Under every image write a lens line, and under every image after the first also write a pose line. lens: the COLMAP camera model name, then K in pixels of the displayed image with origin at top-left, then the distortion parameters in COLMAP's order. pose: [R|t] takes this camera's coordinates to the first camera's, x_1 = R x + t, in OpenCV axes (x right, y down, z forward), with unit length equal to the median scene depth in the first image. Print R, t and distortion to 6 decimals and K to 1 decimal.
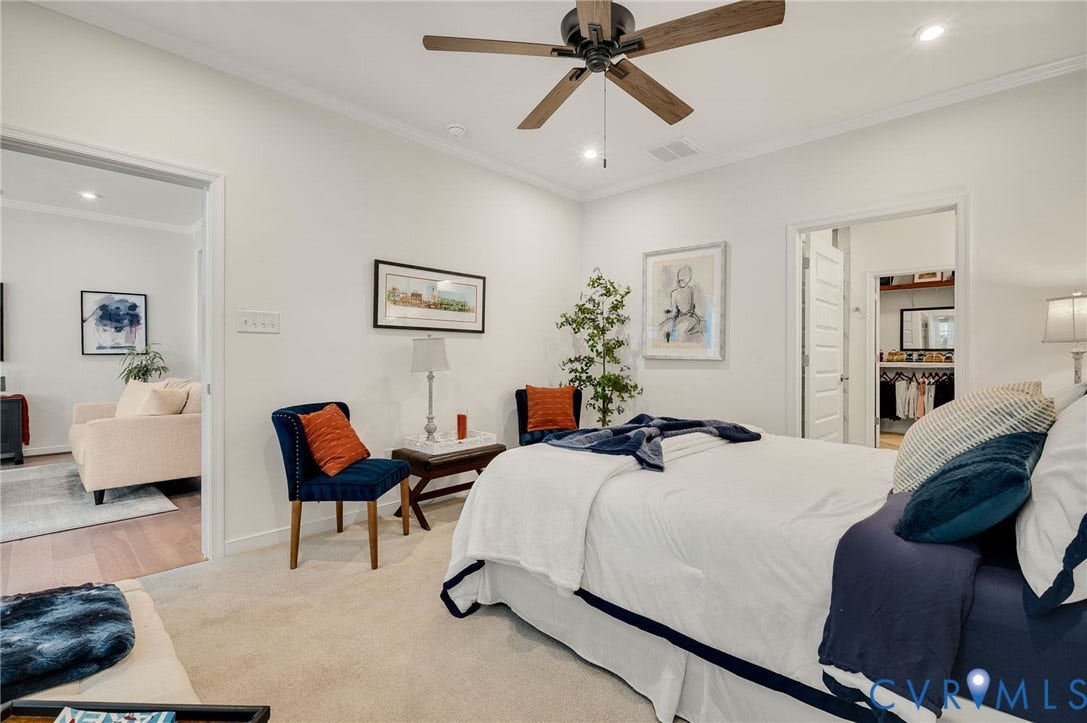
lens RADIAL K [[500.3, 0, 539.7], [0, 500.3, 357.7], [0, 0, 1]] dist [-0.001059, -0.000184]
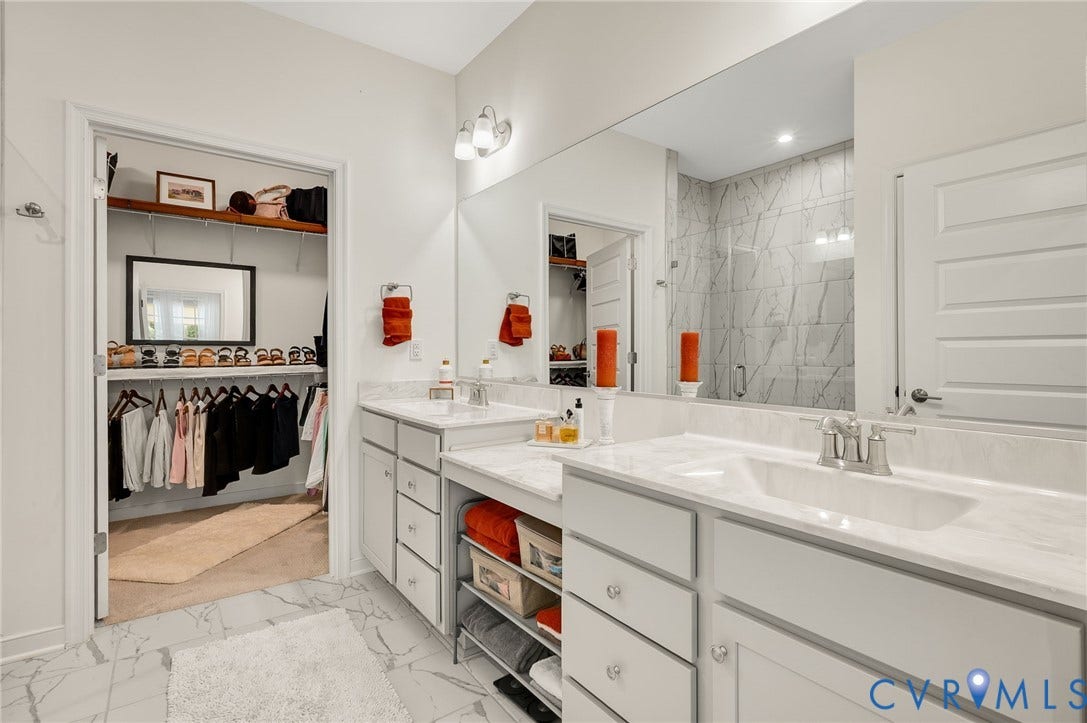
lens RADIAL K [[500.3, 0, 538.9], [0, 500.3, 352.8], [0, 0, 1]] dist [-0.001059, -0.000184]
pose [[0.161486, -0.003770, 0.986868, 0.338079], [0.001557, 0.999992, 0.003566, -0.006863], [-0.986874, 0.000961, 0.161490, 0.570672]]
